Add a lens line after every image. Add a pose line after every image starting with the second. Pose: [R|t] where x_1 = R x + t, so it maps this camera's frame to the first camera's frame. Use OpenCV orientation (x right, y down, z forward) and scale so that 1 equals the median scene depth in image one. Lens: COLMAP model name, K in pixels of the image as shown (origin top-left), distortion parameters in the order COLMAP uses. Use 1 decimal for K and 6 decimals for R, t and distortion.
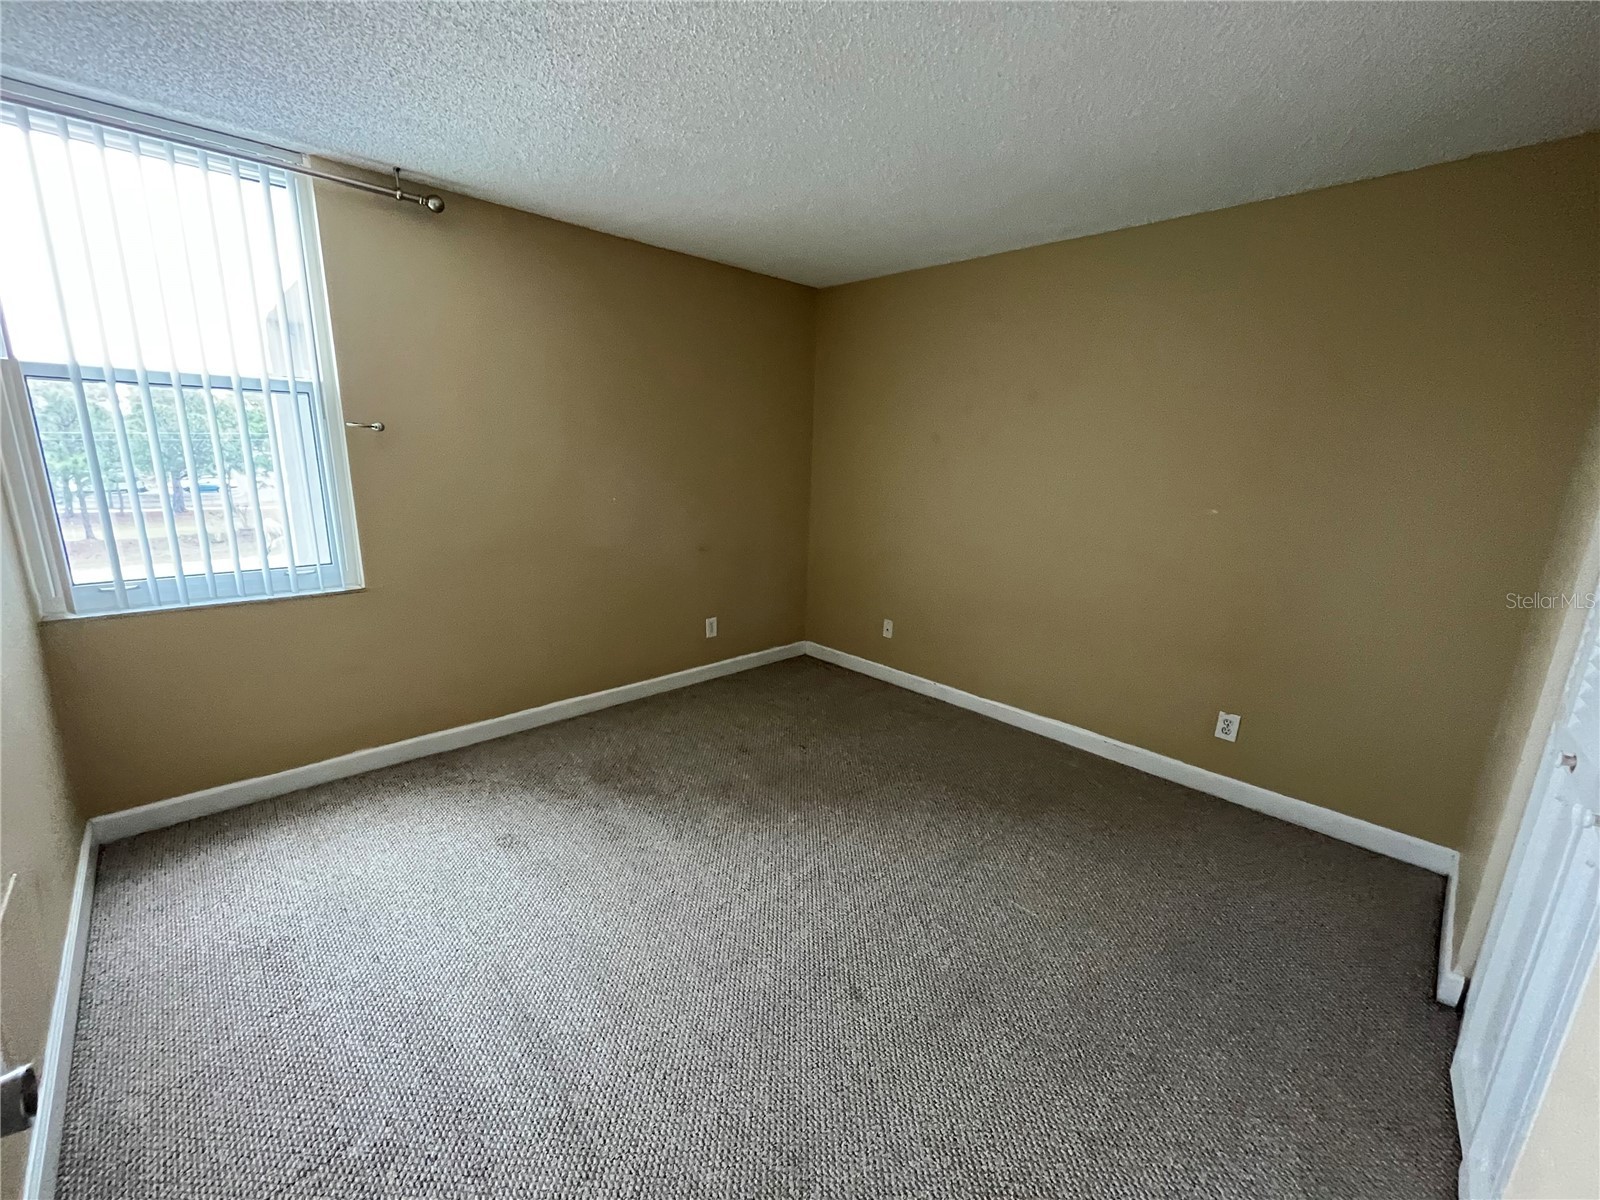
lens RADIAL K [[648.1, 0, 795.3], [0, 648.1, 600.6], [0, 0, 1]] dist [0.000091, -0.000142]
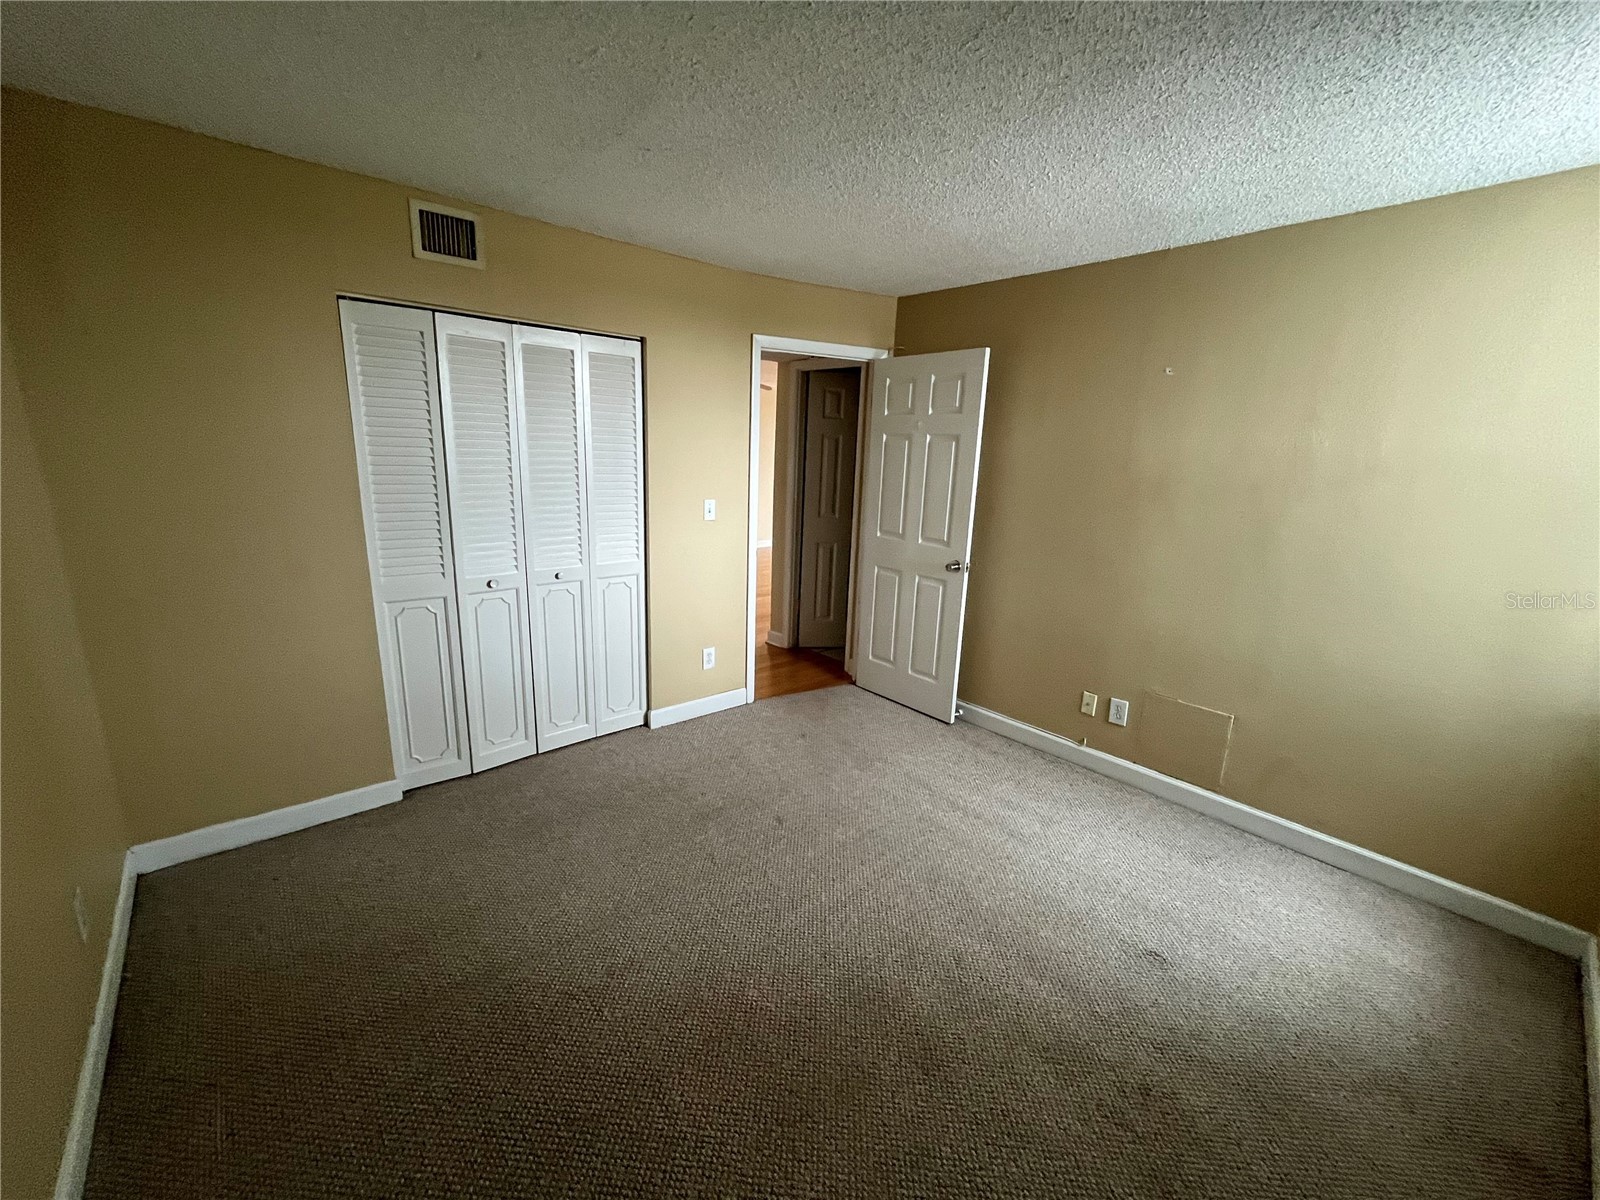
lens RADIAL K [[648.1, 0, 795.3], [0, 648.1, 600.6], [0, 0, 1]] dist [0.000091, -0.000142]
pose [[-0.996537, -0.076161, 0.033366, 0.031477], [-0.053254, 0.892779, 0.447337, -0.388066], [-0.063858, 0.444011, -0.893743, 1.509598]]
